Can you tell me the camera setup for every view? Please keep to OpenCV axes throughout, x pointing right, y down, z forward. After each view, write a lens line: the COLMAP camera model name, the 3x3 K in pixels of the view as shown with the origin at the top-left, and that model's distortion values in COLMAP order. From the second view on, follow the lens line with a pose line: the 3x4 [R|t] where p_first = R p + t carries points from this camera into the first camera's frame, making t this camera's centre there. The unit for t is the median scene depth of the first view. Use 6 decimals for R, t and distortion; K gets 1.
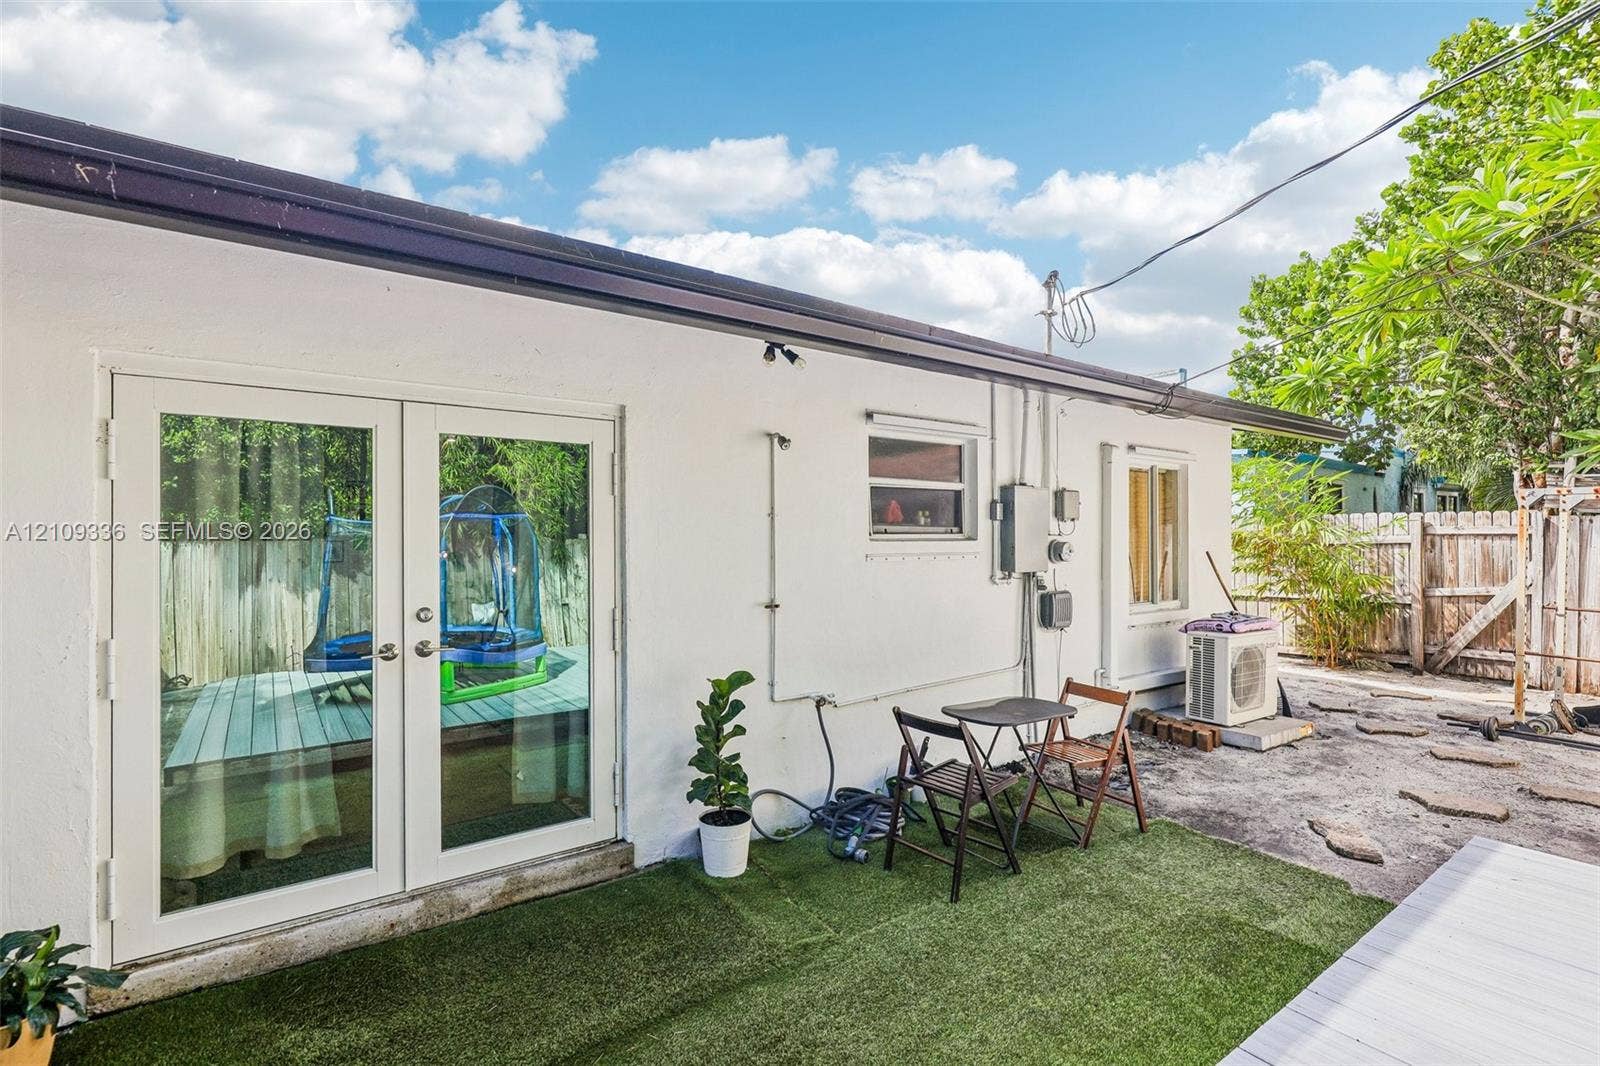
lens RADIAL K [[738.3, 0, 823.0], [0, 738.3, 535.4], [0, 0, 1]] dist [0.000235, -0.000393]
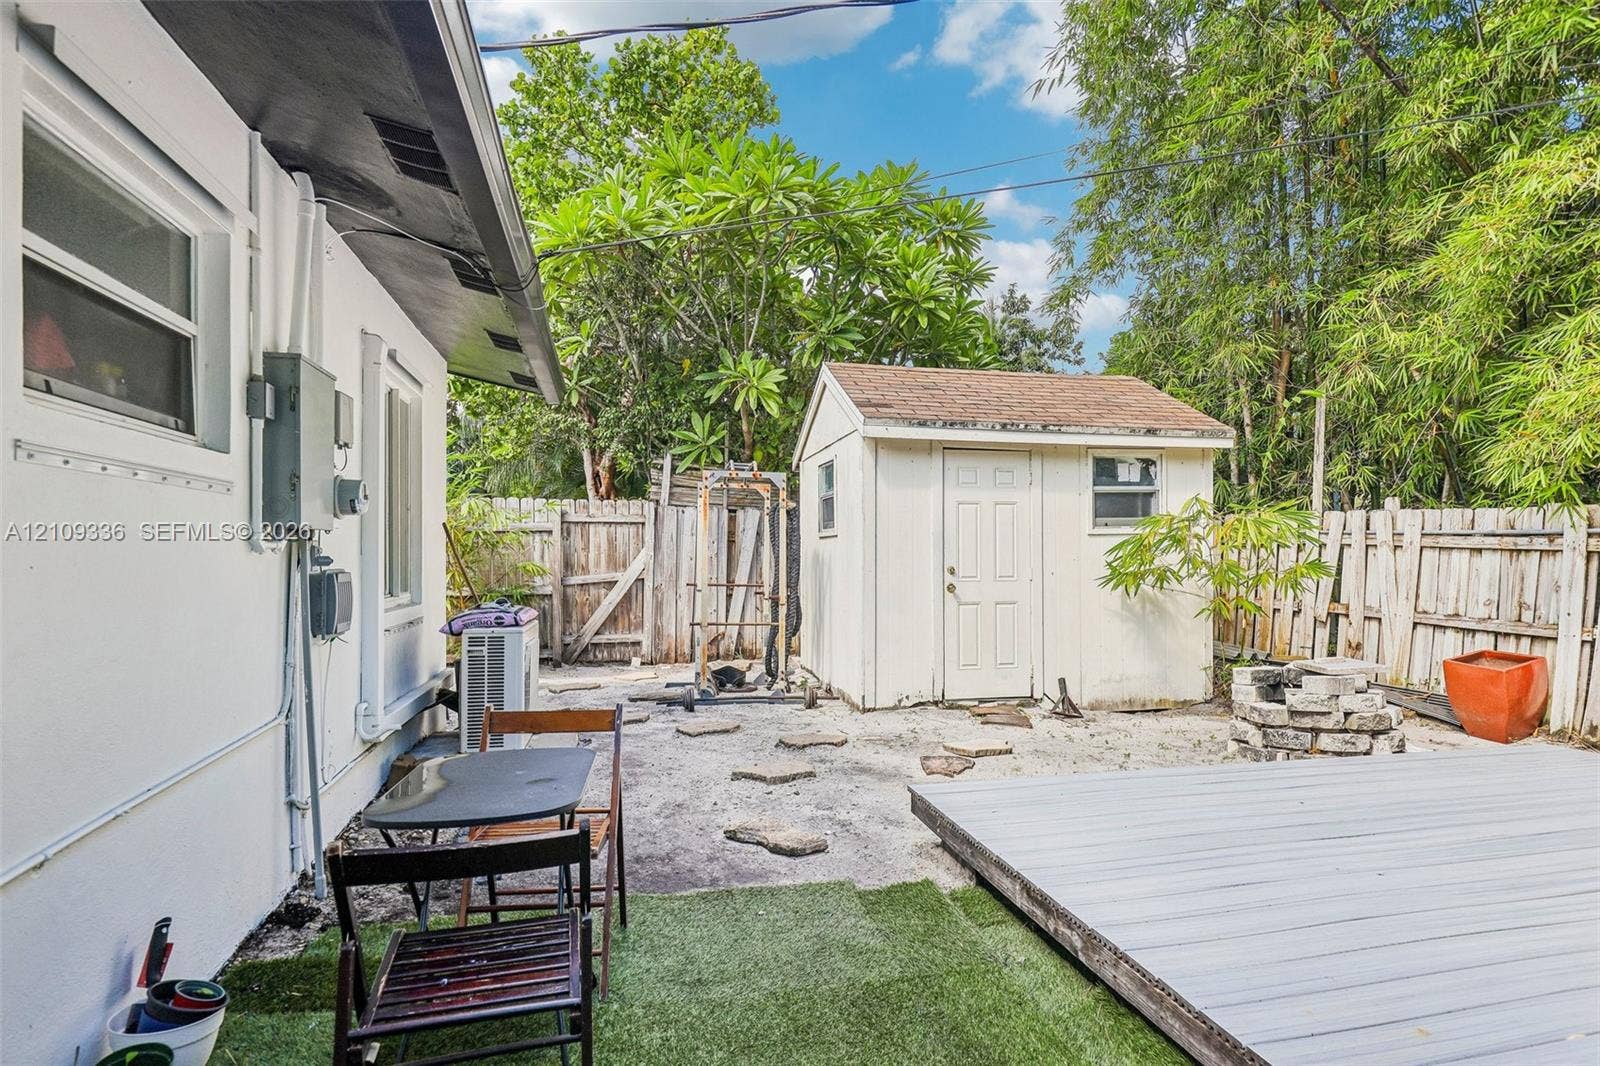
lens RADIAL K [[842.5, 0, 804.3], [0, 842.5, 547.5], [0, 0, 1]] dist [-0.002538, -0.000177]
pose [[0.392179, 0.008713, 0.919848, -0.131971], [-0.003491, 0.999962, -0.007984, 0.068216], [-0.919882, -0.000080, 0.392195, 0.462226]]
